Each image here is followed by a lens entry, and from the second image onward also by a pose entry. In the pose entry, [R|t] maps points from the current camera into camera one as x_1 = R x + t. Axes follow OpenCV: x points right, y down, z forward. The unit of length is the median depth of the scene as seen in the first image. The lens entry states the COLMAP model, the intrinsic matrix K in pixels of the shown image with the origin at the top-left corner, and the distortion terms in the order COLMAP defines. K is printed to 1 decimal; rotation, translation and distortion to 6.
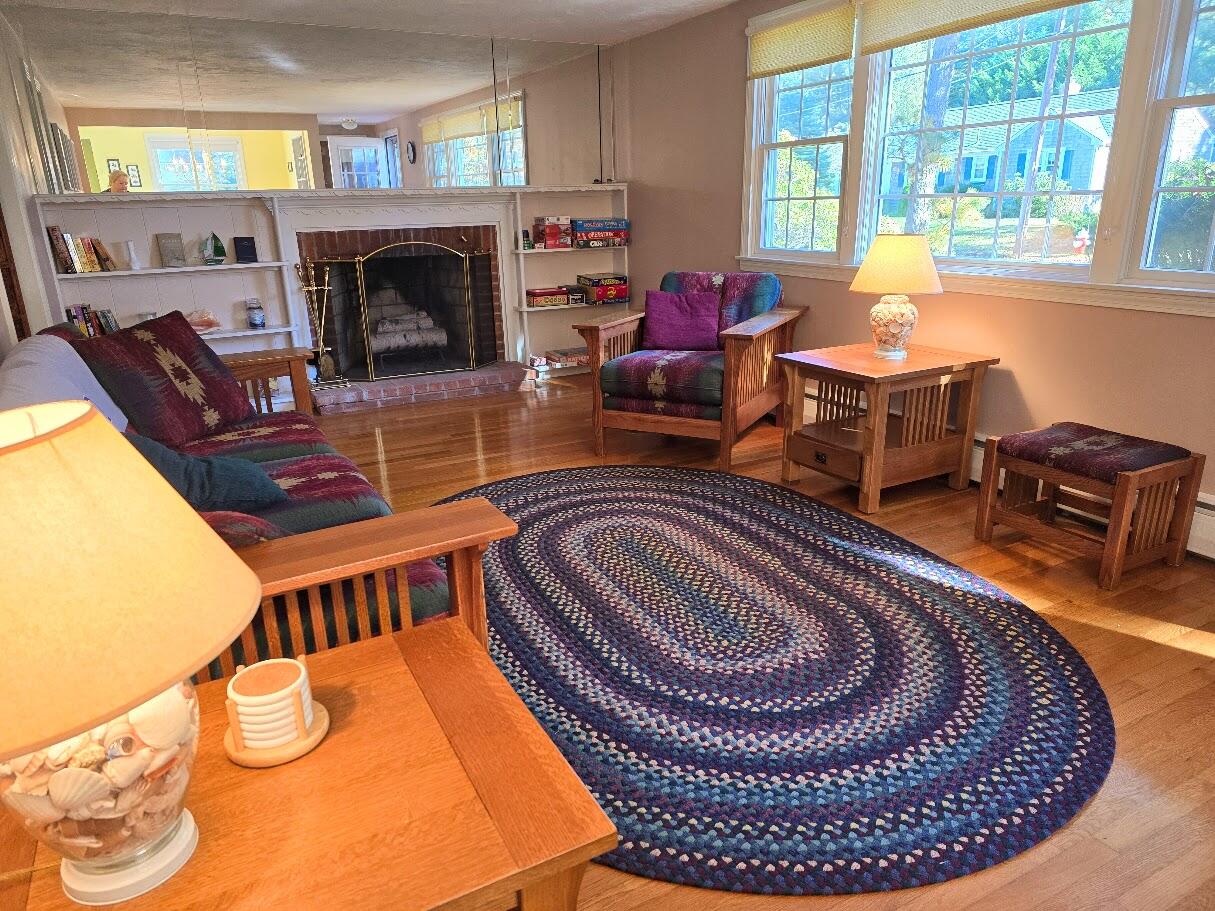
lens RADIAL K [[797.5, 0, 603.6], [0, 797.5, 470.9], [0, 0, 1]] dist [0.066141, -0.054503]
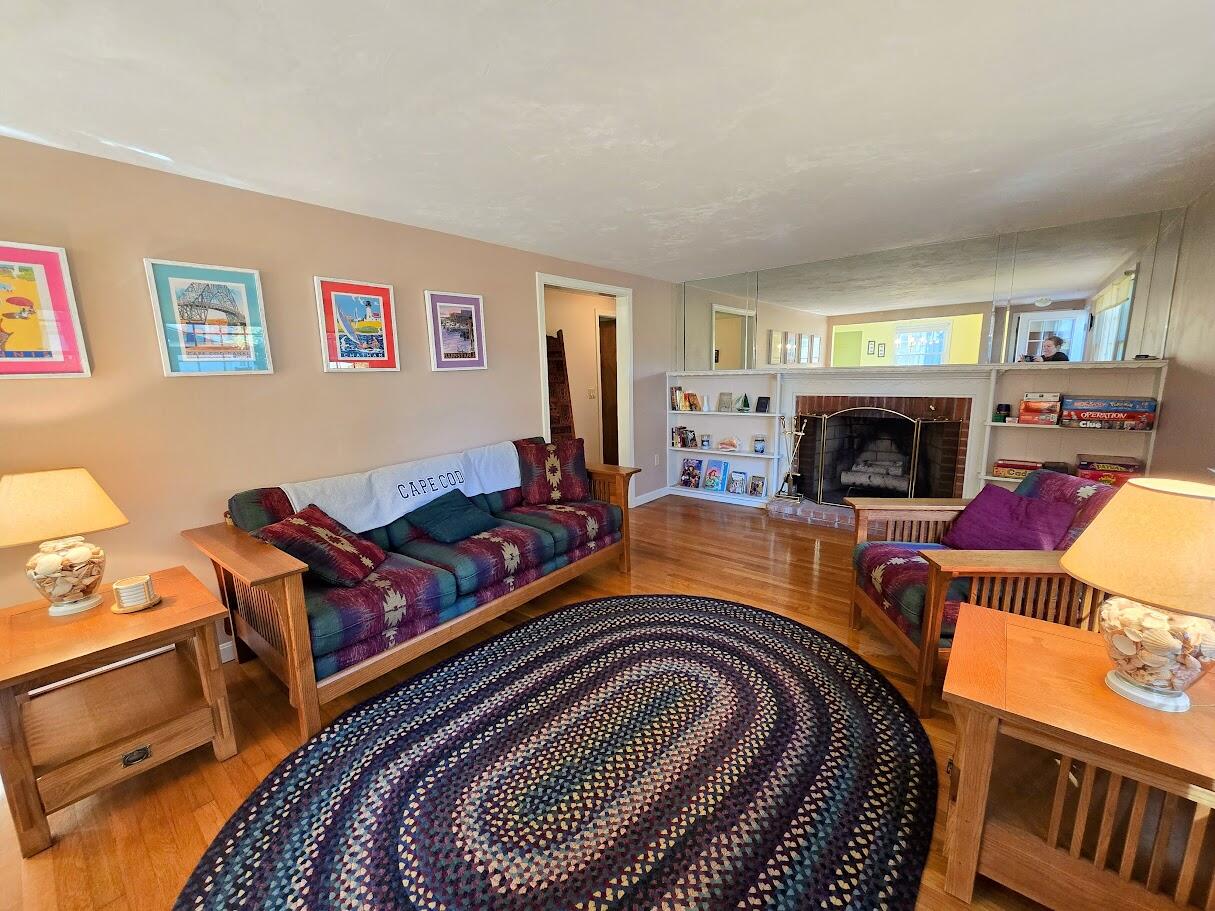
lens RADIAL K [[504.8, 0, 607.5], [0, 504.8, 455.5], [0, 0, 1]] dist [-0.001700, -0.000448]
pose [[0.383599, 0.173124, -0.907127, 0.395311], [-0.286826, 0.956028, 0.061165, -0.168177], [0.877828, 0.236725, 0.416388, 0.384209]]
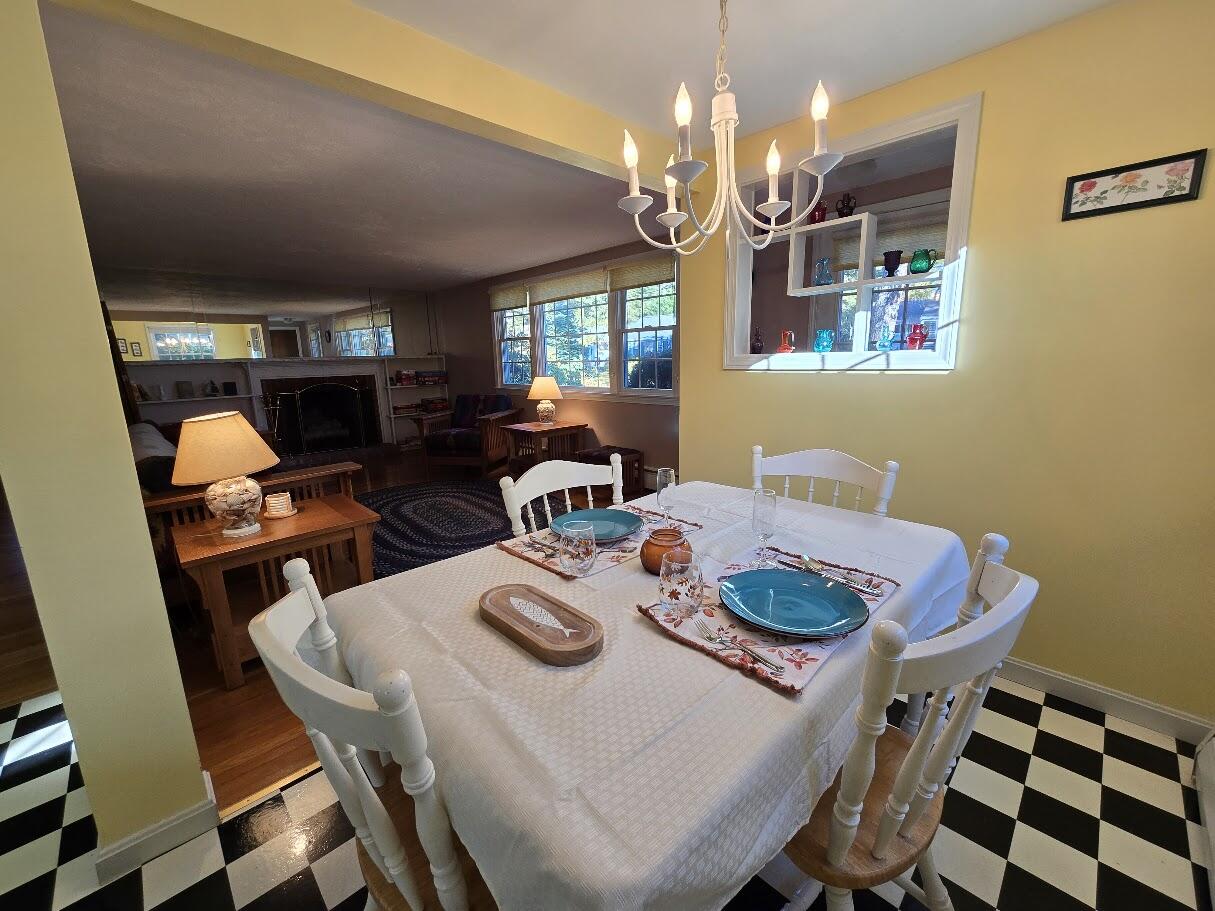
lens RADIAL K [[489.6, 0, 605.8], [0, 489.6, 458.0], [0, 0, 1]] dist [-0.000362, -0.000117]
pose [[0.960760, -0.054752, 0.271924, 0.093320], [0.089481, 0.989093, -0.116996, 0.112990], [-0.262552, 0.136737, 0.955180, -0.346067]]
